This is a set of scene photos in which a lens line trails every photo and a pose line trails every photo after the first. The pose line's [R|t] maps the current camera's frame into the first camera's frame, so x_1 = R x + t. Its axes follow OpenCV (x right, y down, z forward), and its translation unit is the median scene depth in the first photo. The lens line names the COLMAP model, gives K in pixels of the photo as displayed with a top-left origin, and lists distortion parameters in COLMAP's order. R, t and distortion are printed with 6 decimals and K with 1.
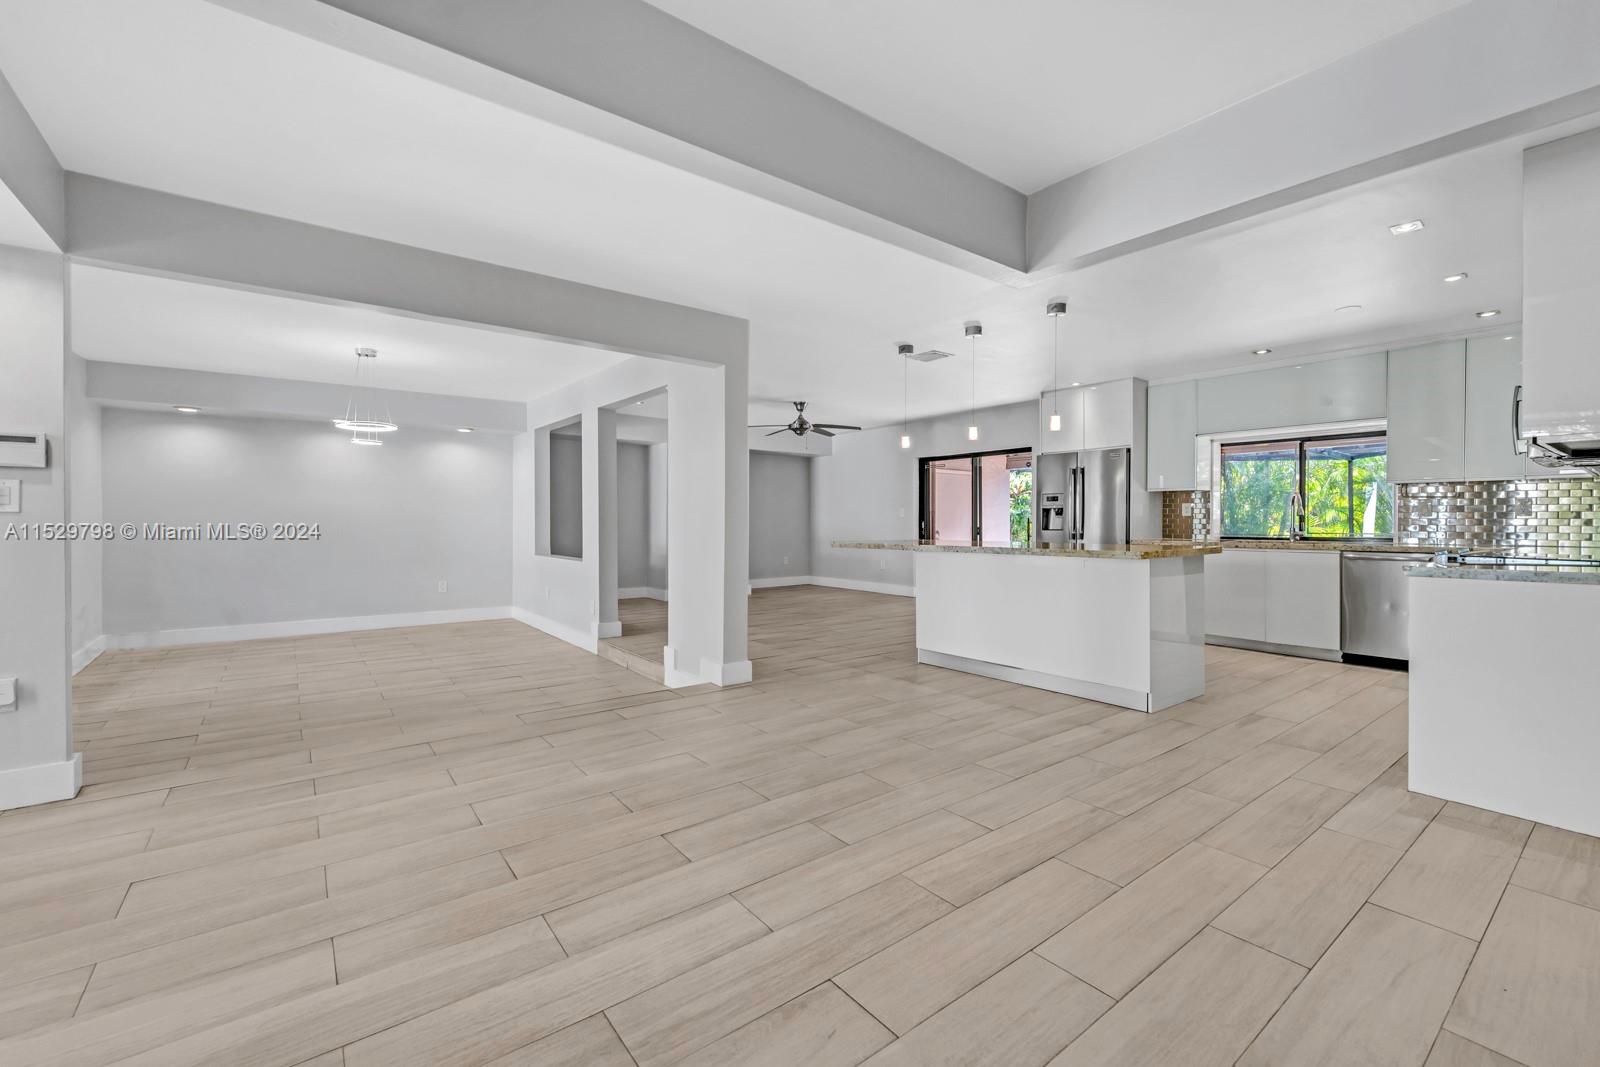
lens RADIAL K [[652.8, 0, 821.9], [0, 652.8, 526.2], [0, 0, 1]] dist [0.023747, -0.000020]
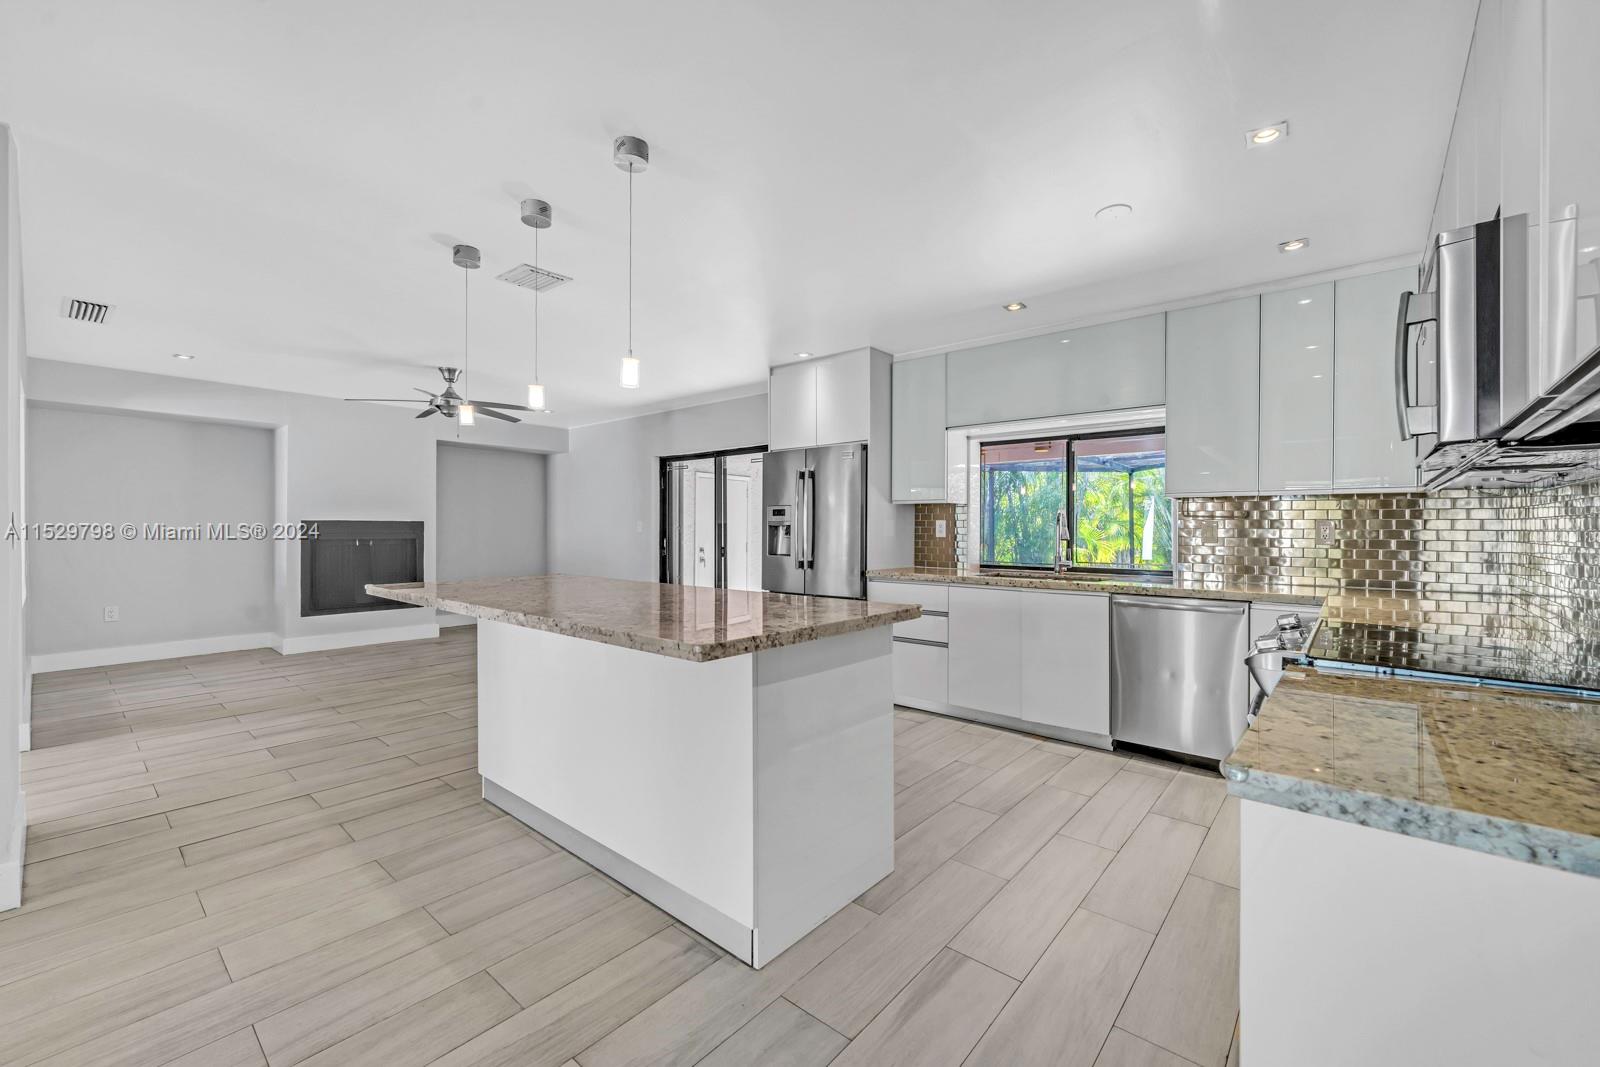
lens RADIAL K [[698.6, 0, 800.0], [0, 698.6, 533.5], [0, 0, 1]] dist [0.022901, -0.000032]
pose [[0.973752, 0.000980, 0.227609, 0.201771], [-0.000110, 0.999993, -0.003832, -0.015614], [-0.227612, 0.003706, 0.973745, 0.240860]]
